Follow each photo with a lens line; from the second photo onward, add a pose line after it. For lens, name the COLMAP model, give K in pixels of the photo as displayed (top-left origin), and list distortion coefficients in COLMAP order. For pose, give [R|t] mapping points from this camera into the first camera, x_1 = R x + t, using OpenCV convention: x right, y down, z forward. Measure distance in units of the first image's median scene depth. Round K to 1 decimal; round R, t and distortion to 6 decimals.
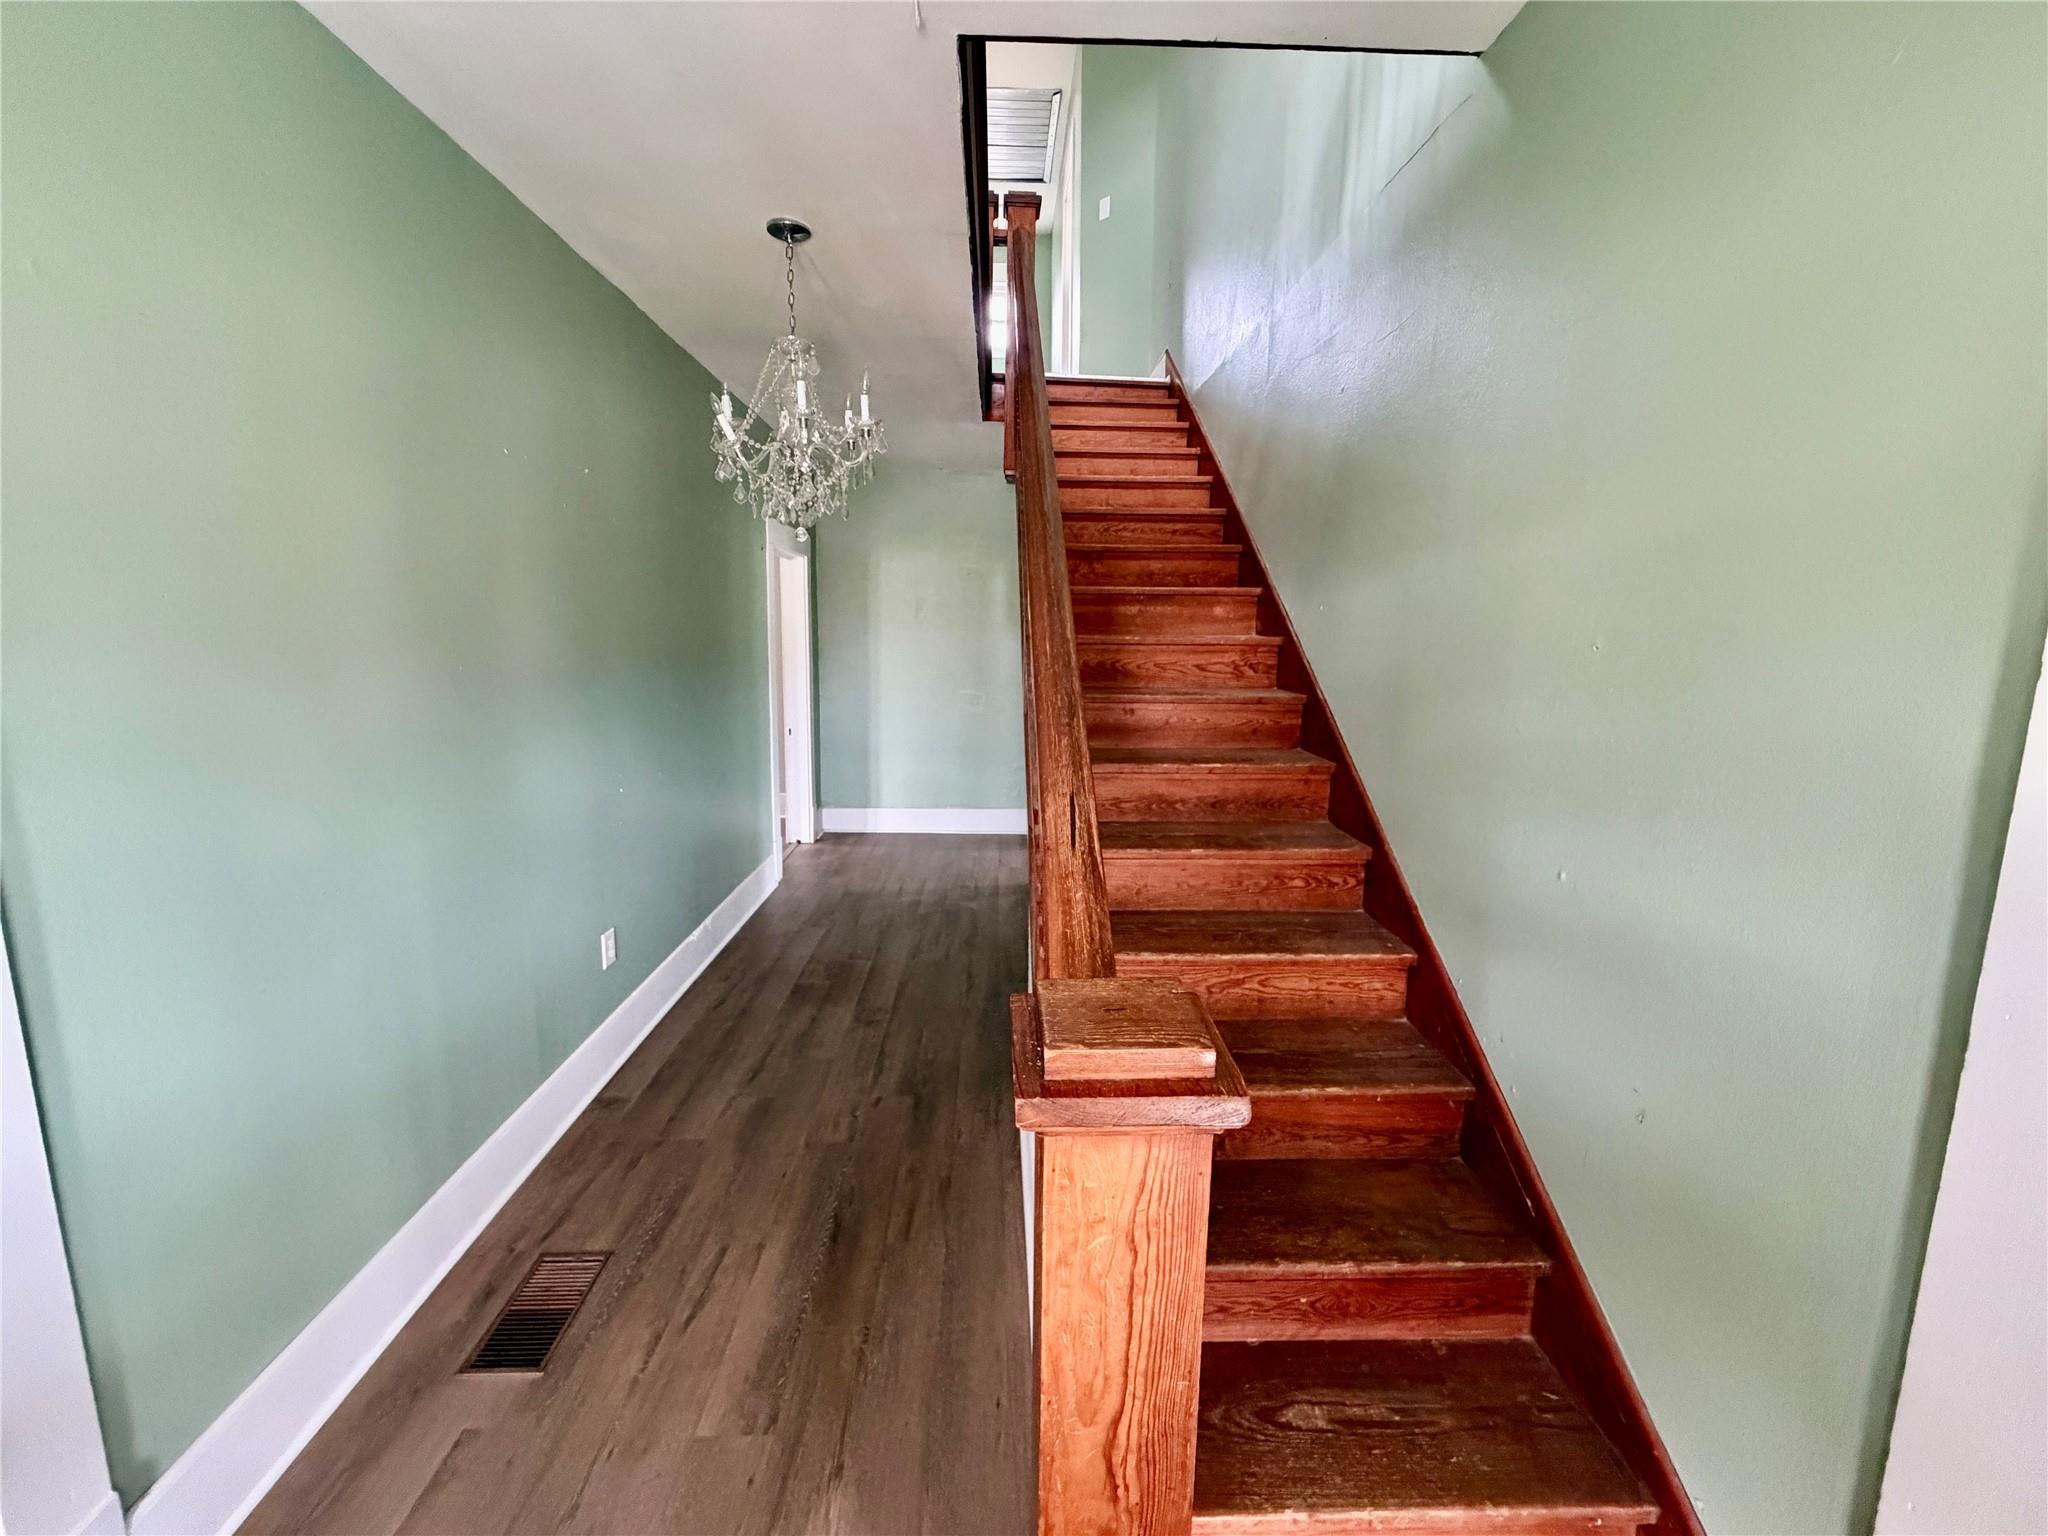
lens RADIAL K [[817.7, 0, 1018.1], [0, 817.7, 768.4], [0, 0, 1]] dist [-0.001652, 0.000229]
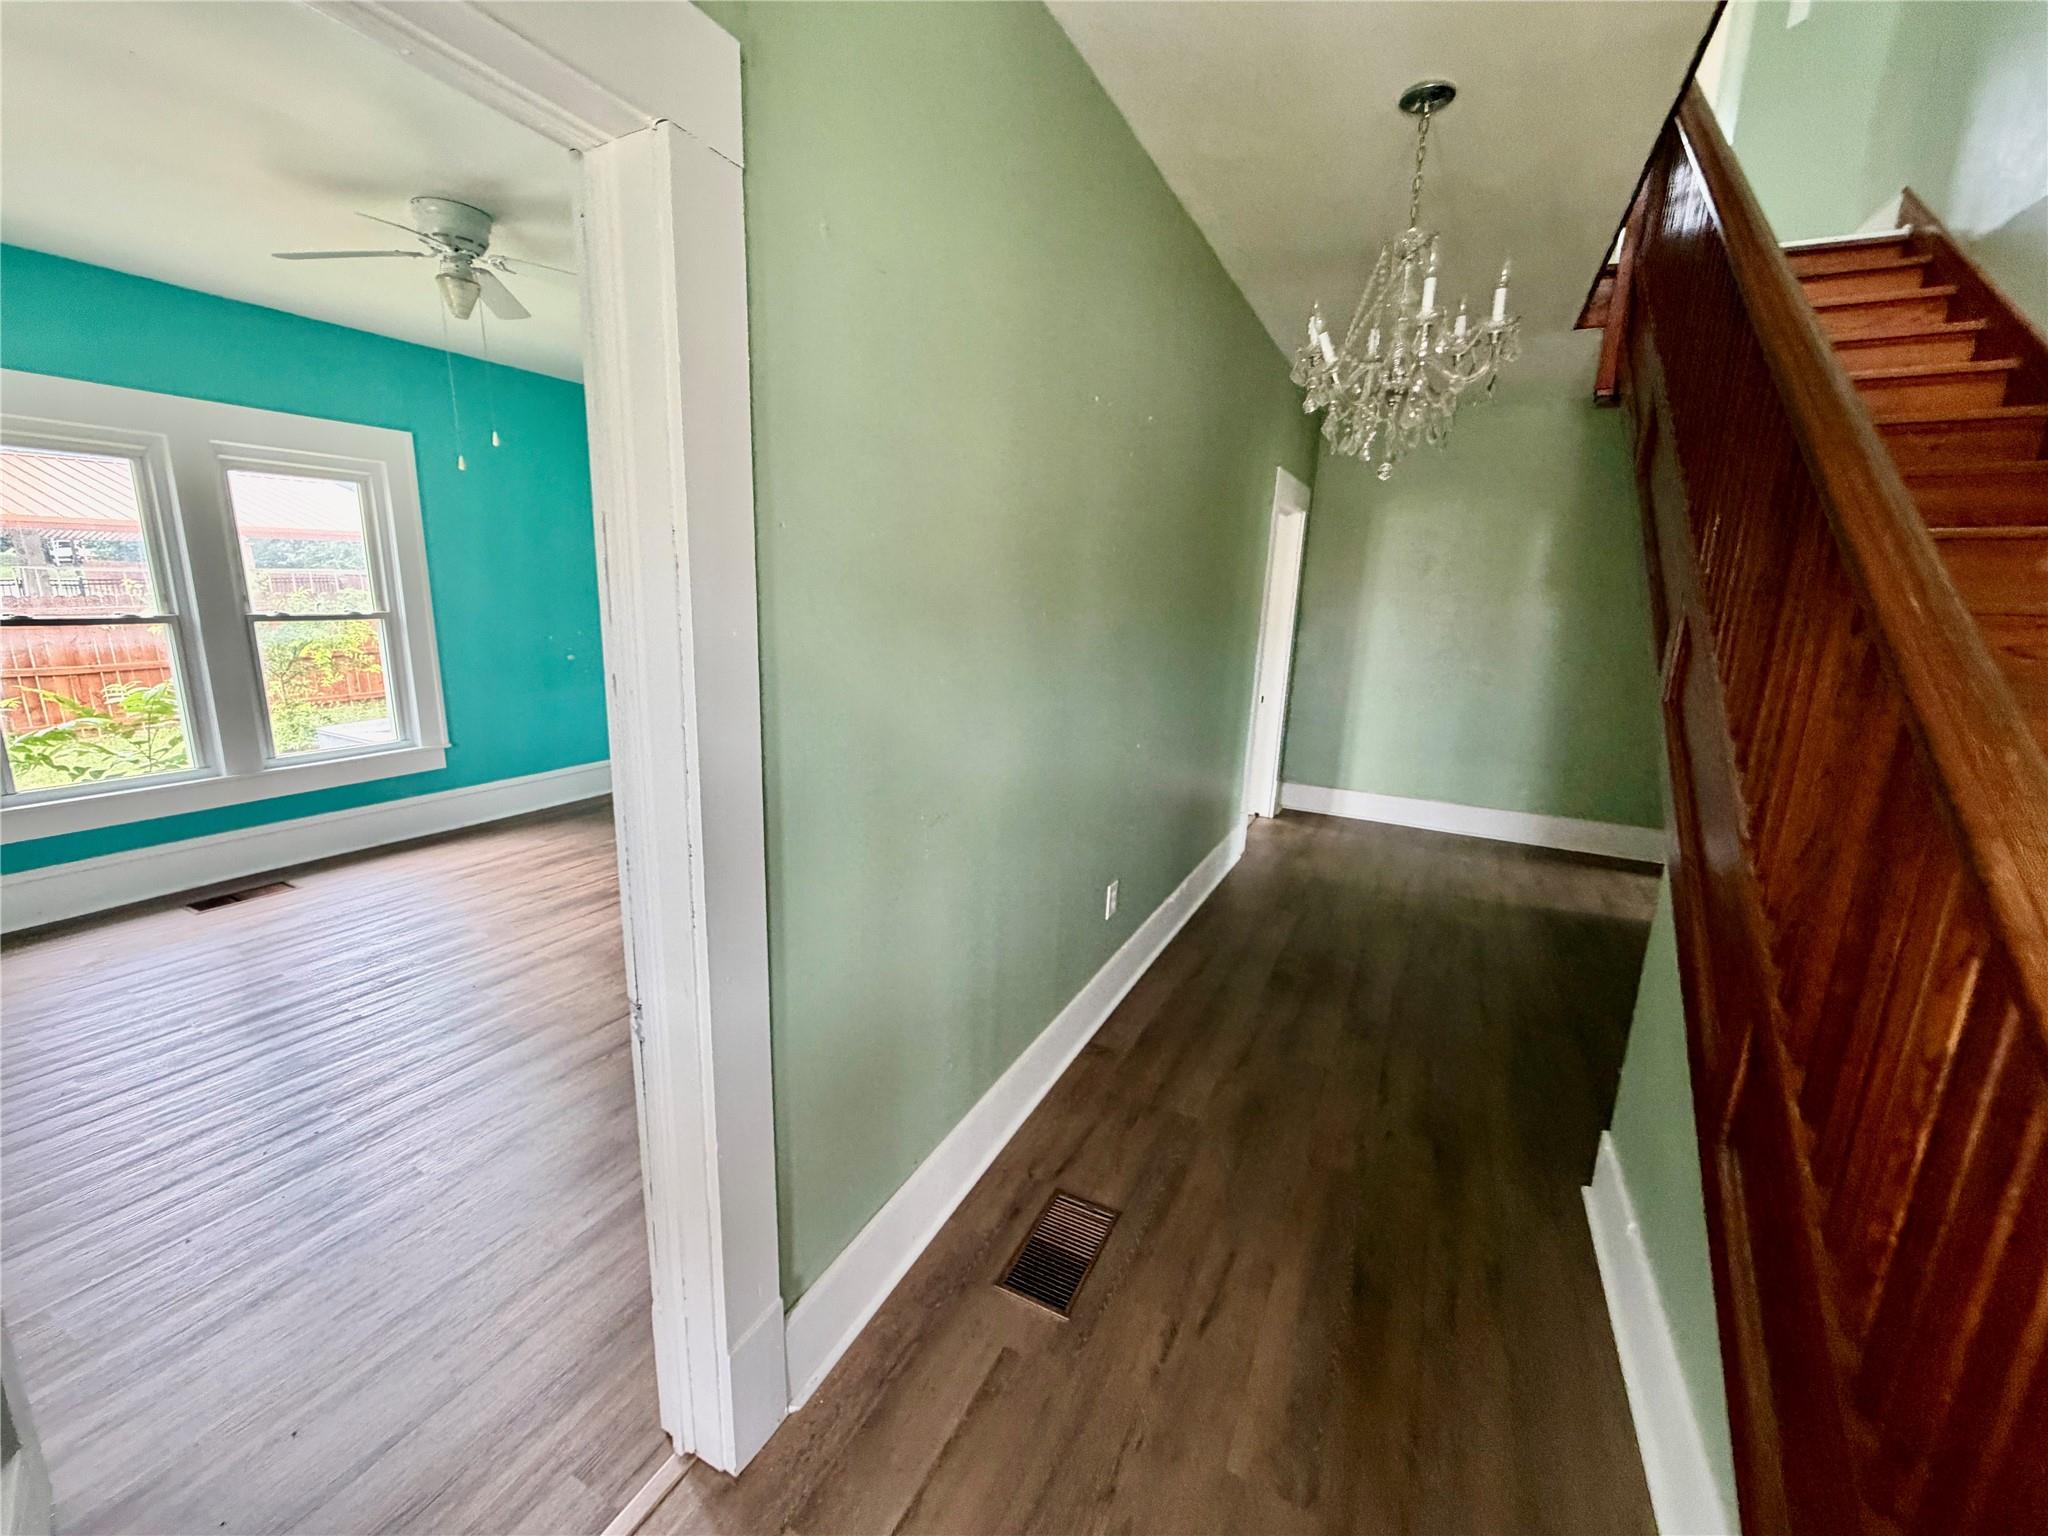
lens RADIAL K [[817.7, 0, 1018.1], [0, 817.7, 768.4], [0, 0, 1]] dist [-0.001652, 0.000229]
pose [[0.872127, 0.116908, -0.475108, -0.145531], [-0.098543, 0.993106, 0.063480, 0.005993], [0.479254, -0.008544, 0.877635, 0.057719]]
